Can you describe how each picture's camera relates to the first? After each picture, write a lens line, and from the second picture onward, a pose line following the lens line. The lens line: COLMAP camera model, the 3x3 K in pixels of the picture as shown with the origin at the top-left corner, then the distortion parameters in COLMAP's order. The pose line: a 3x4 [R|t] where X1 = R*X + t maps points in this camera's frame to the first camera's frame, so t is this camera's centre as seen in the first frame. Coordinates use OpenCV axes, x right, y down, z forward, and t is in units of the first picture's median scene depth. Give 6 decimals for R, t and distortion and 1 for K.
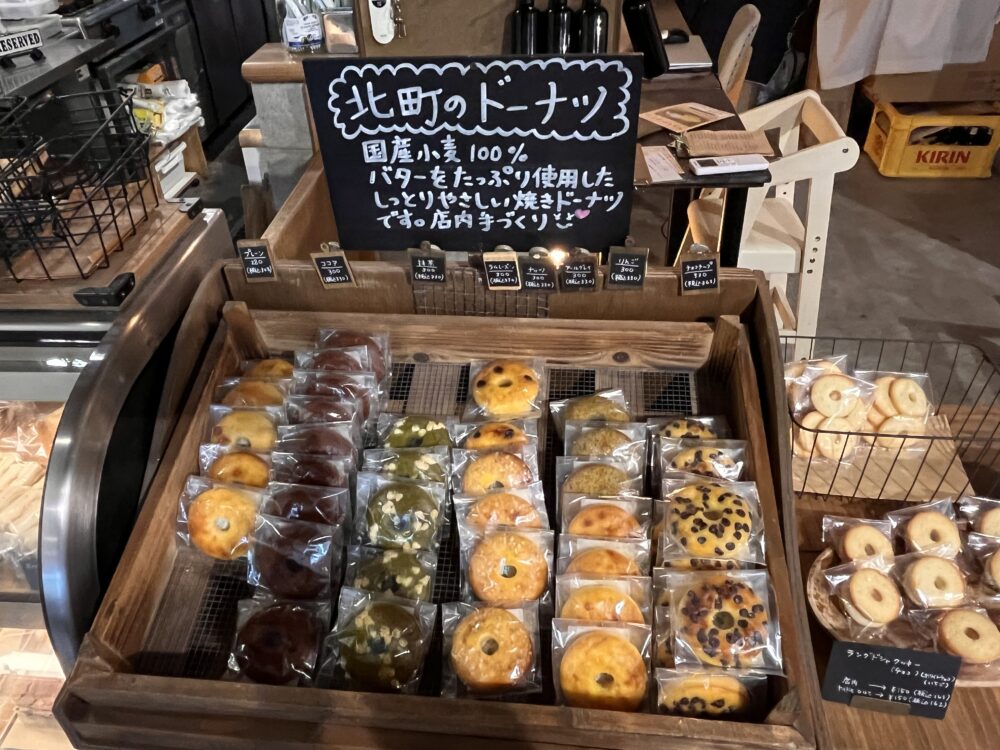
lens RADIAL K [[751.4, 0, 509.1], [0, 751.4, 354.6], [0, 0, 1]] dist [0.055921, -0.099430]
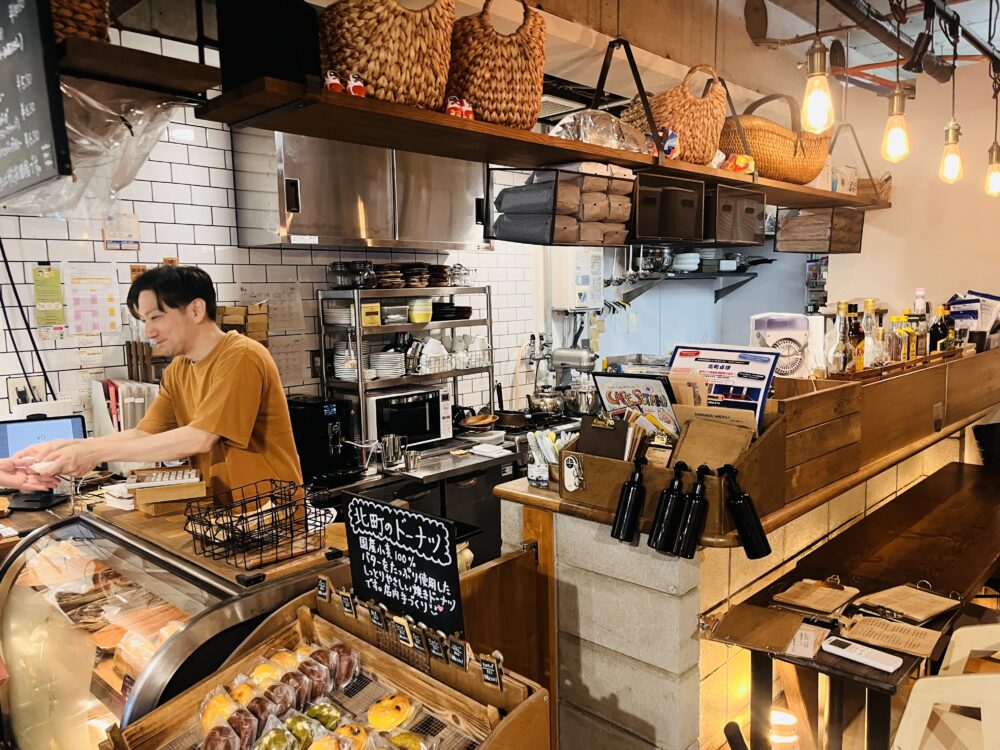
lens RADIAL K [[751.4, 0, 494.1], [0, 751.4, 382.8], [0, 0, 1]] dist [0.055921, -0.099430]
pose [[0.773389, 0.094080, -0.626912, 1.169170], [-0.384077, 0.856297, -0.345313, -0.087258], [0.504336, 0.507843, 0.698385, -0.324218]]
